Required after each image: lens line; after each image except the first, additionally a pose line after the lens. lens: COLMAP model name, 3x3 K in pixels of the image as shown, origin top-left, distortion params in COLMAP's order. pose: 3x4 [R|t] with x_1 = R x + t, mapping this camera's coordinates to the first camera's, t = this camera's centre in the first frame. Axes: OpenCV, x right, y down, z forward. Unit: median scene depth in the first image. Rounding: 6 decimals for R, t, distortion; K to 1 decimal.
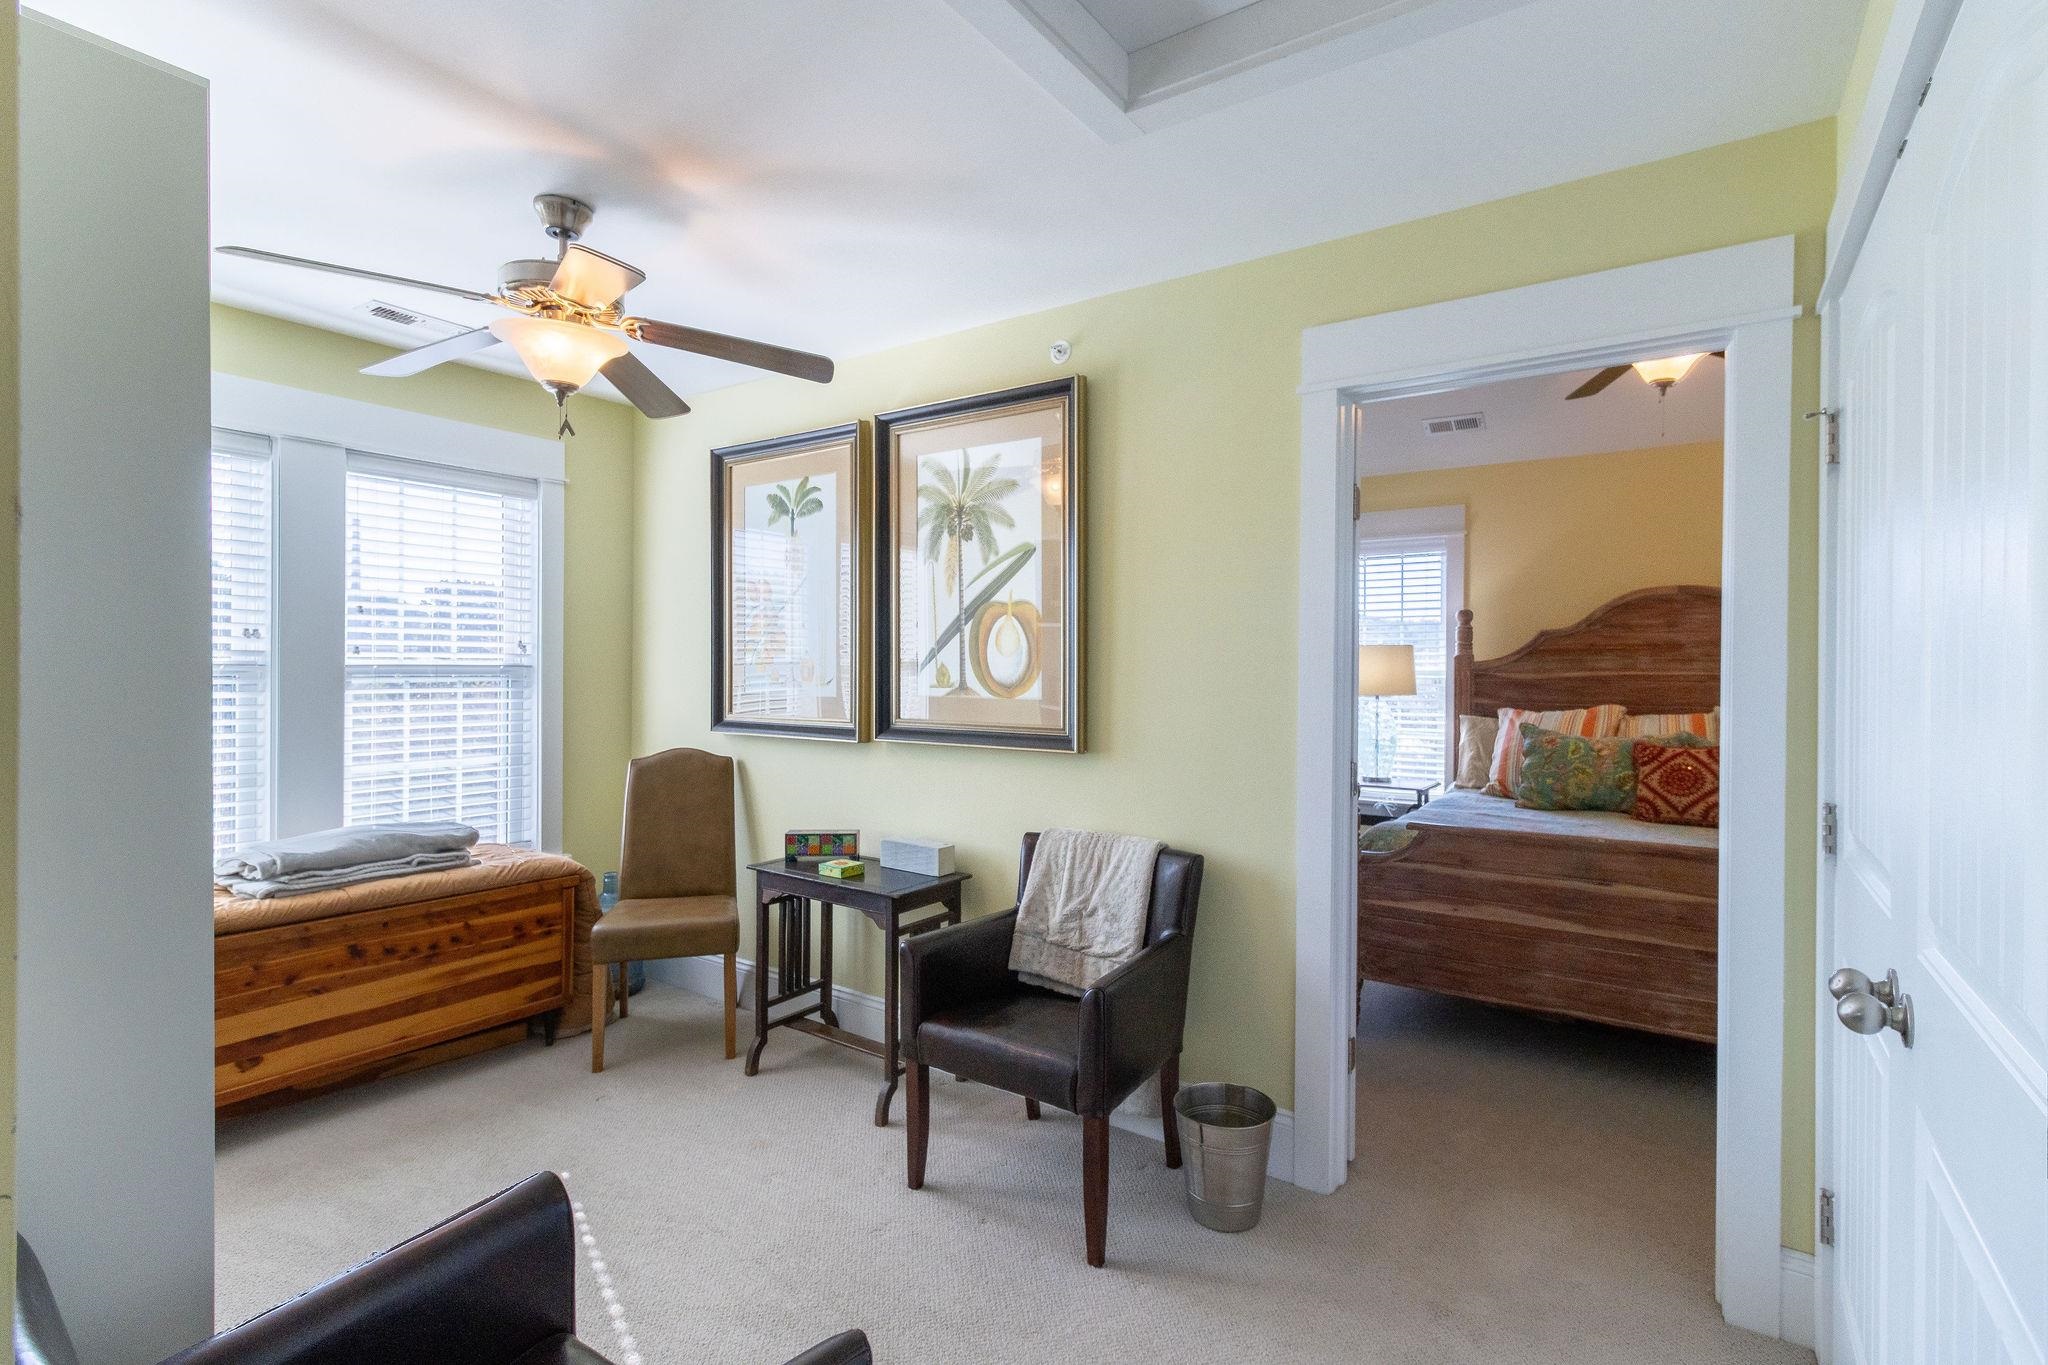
lens RADIAL K [[963.1, 0, 1042.8], [0, 963.1, 671.0], [0, 0, 1]] dist [0.004207, 0.001743]
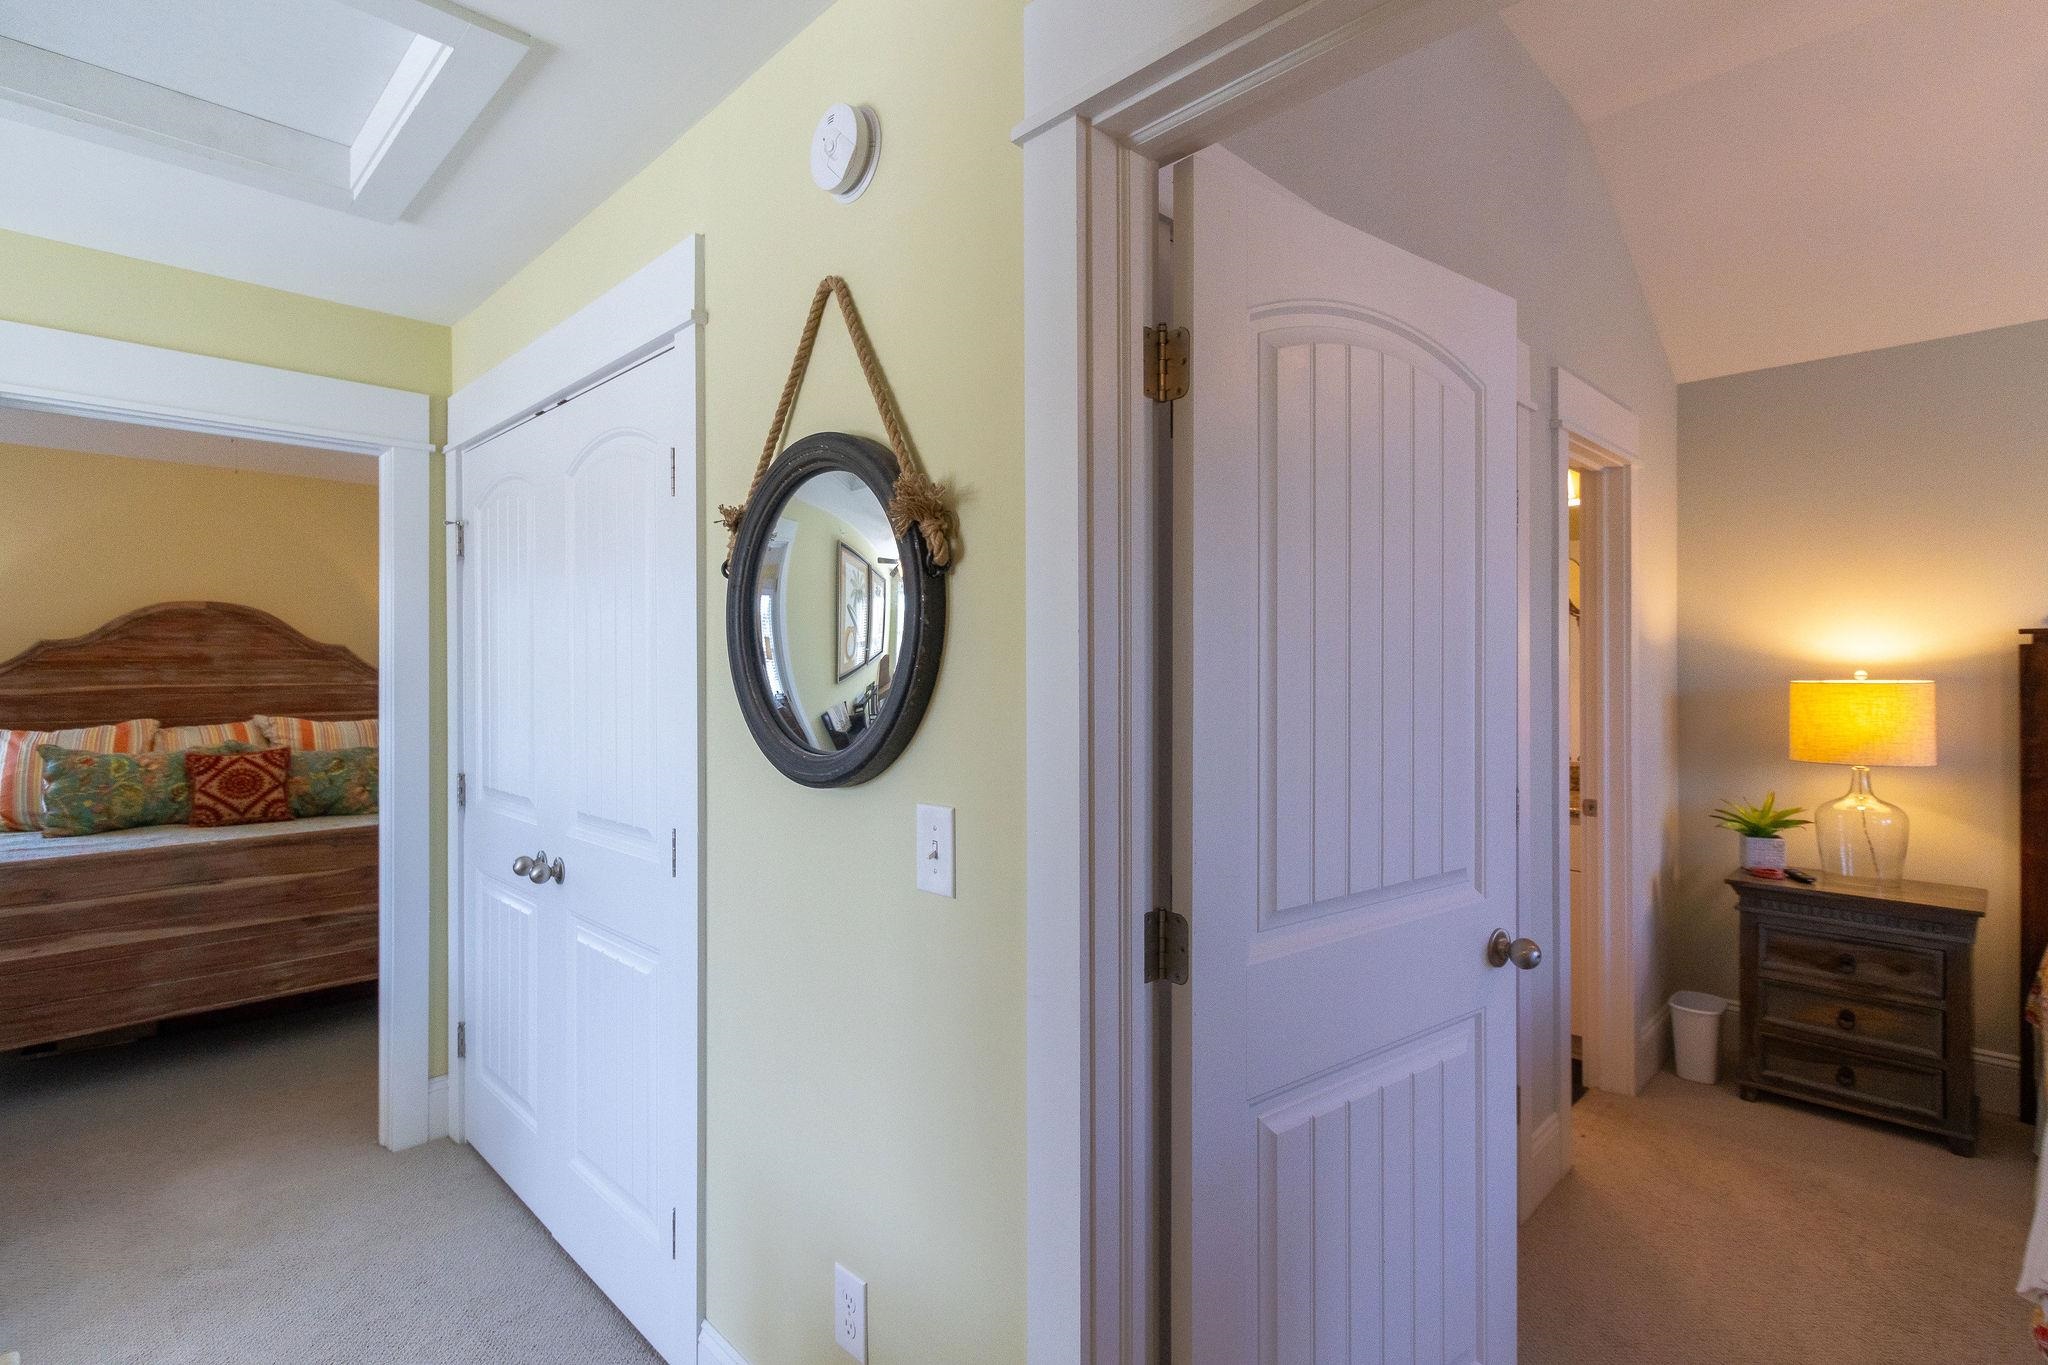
lens RADIAL K [[963.1, 0, 1029.1], [0, 963.1, 676.2], [0, 0, 1]] dist [0.004207, 0.001743]
pose [[0.189713, -0.012198, 0.981764, -0.304936], [0.009150, 0.999901, 0.010655, -0.016063], [-0.981797, 0.006961, 0.189806, -0.110948]]
